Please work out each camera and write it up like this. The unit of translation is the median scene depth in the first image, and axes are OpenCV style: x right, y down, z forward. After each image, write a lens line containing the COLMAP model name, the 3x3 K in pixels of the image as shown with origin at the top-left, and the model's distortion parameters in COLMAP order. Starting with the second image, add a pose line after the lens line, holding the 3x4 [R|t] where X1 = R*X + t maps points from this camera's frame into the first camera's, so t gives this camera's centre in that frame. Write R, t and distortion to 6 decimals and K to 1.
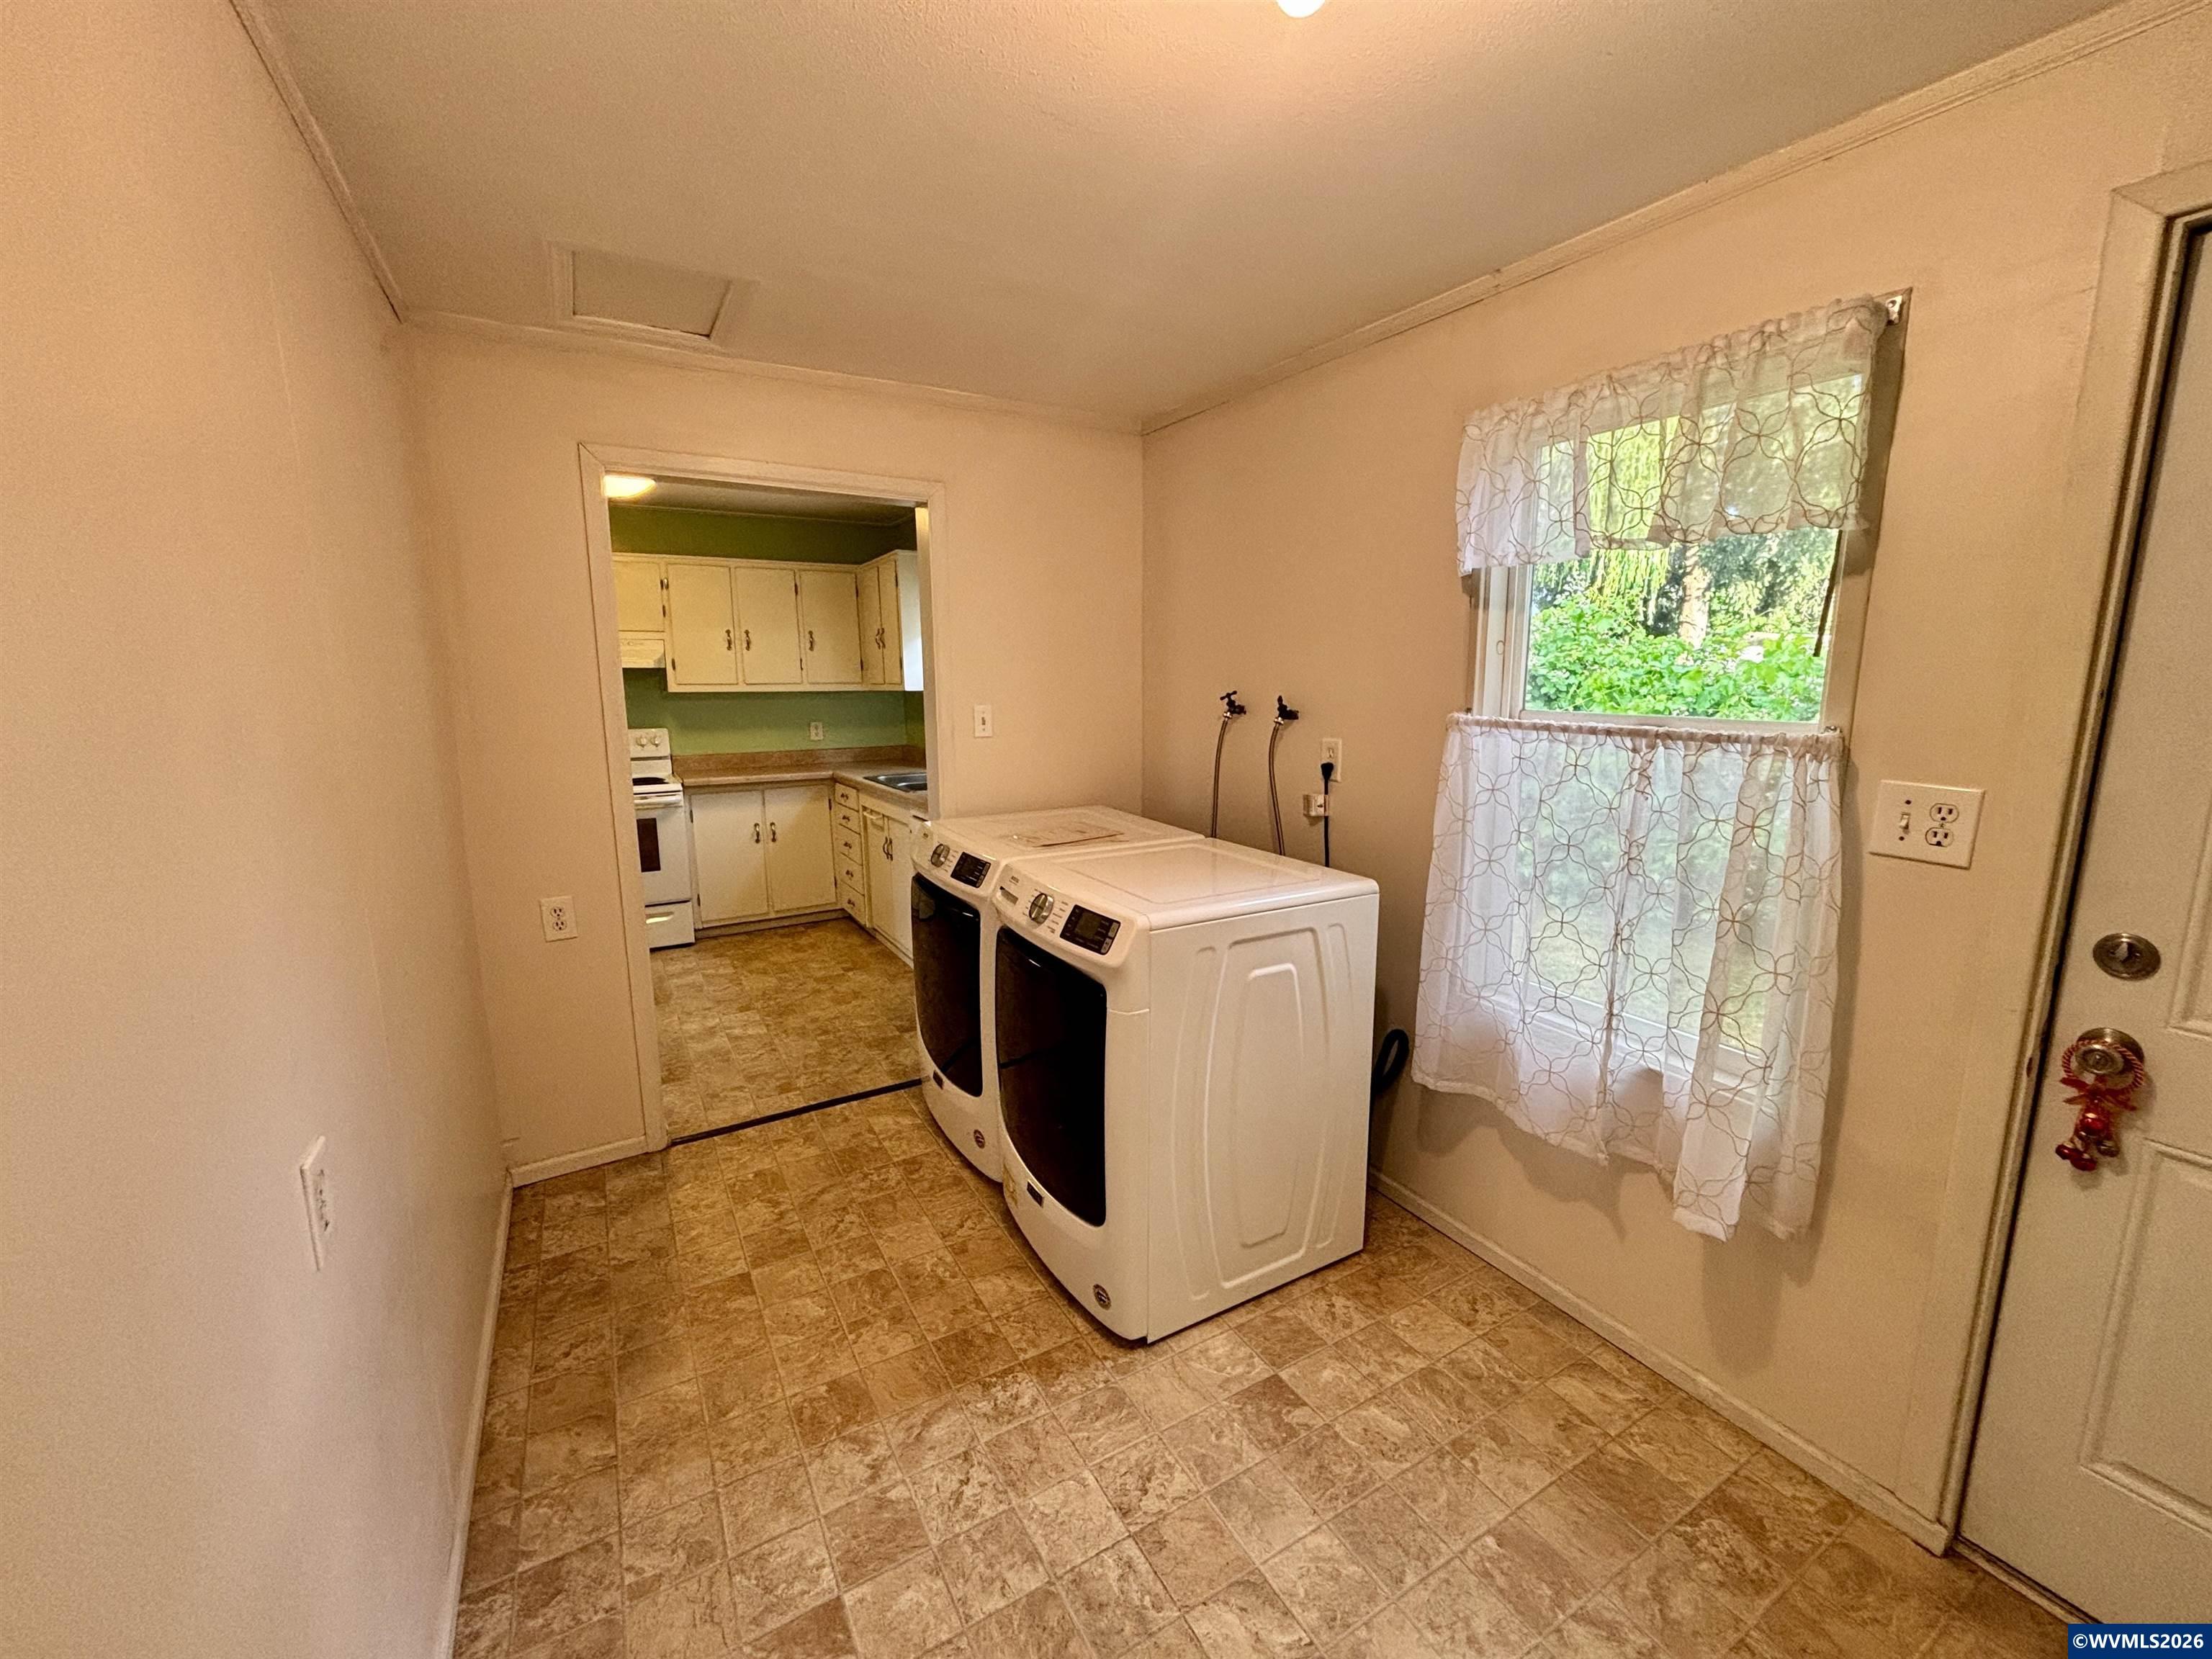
lens RADIAL K [[883.8, 0, 1110.5], [0, 883.8, 824.0], [0, 0, 1]] dist [-0.003084, 0.000738]
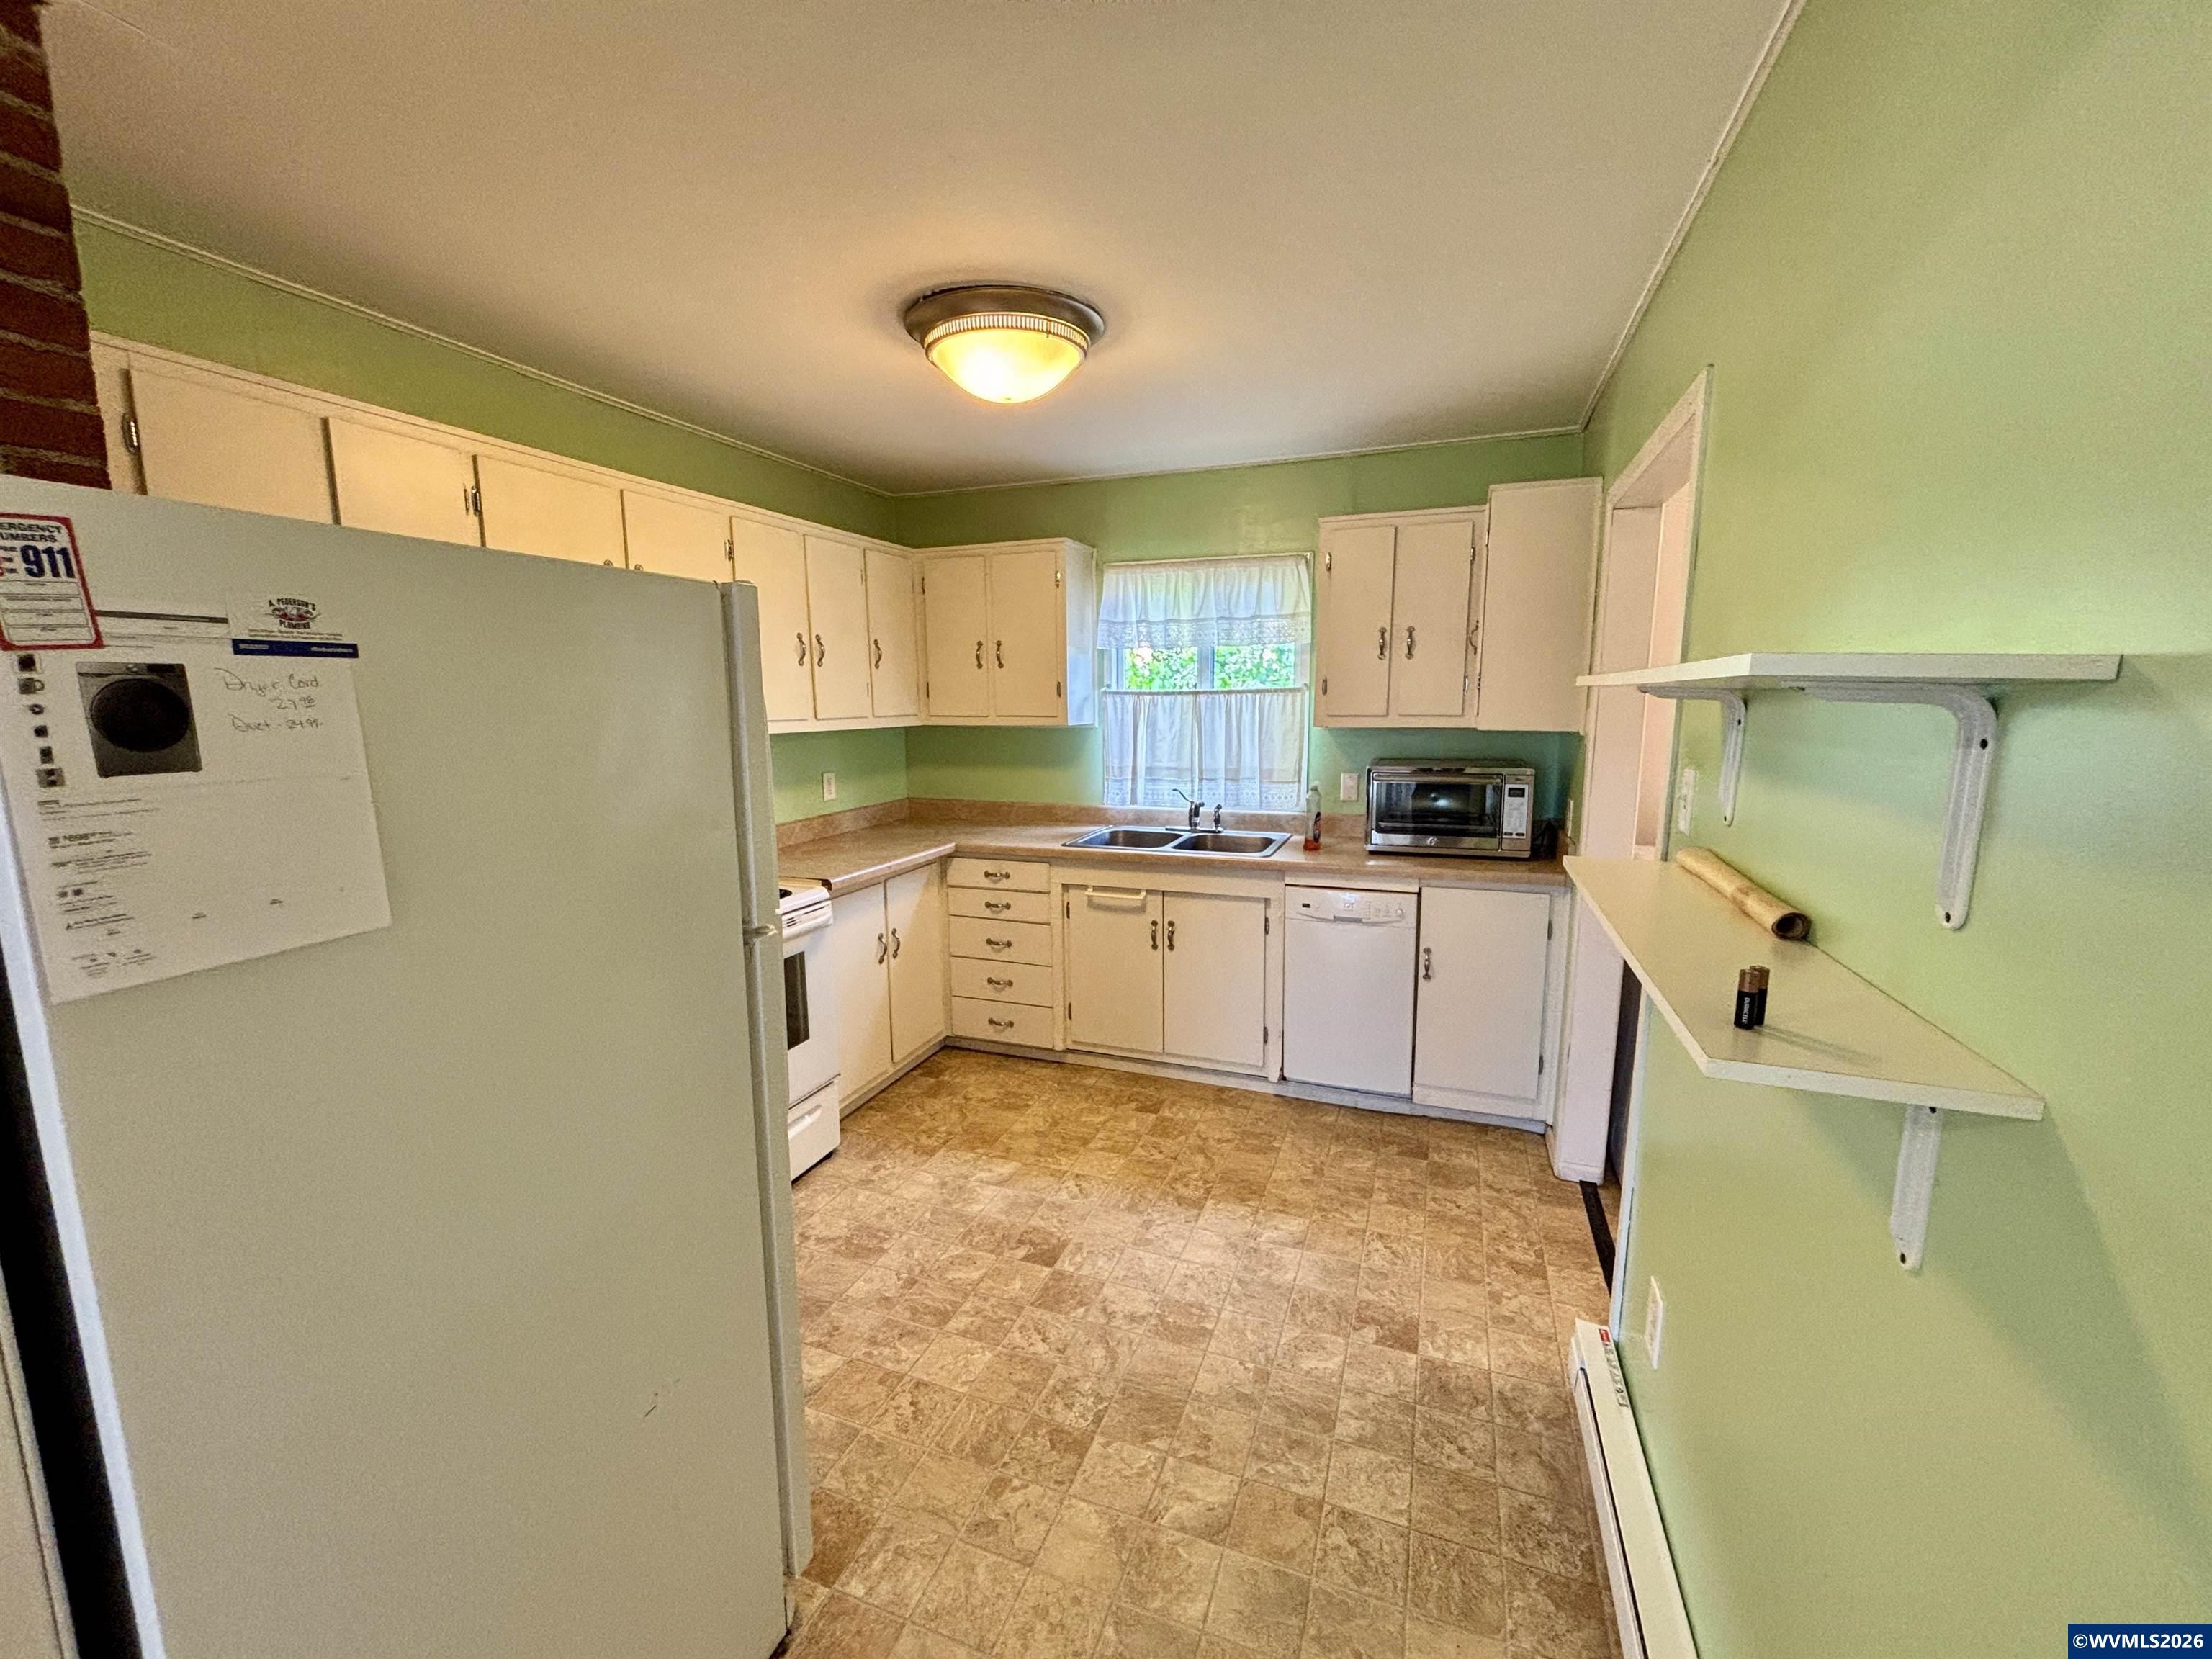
lens RADIAL K [[891.6, 0, 1110.2], [0, 891.6, 821.5], [0, 0, 1]] dist [0.000853, 0.000175]
pose [[0.783800, -0.090714, 0.614352, -1.725494], [0.104054, 0.994472, 0.014089, -0.194935], [-0.612234, 0.052883, 0.788906, 0.981976]]
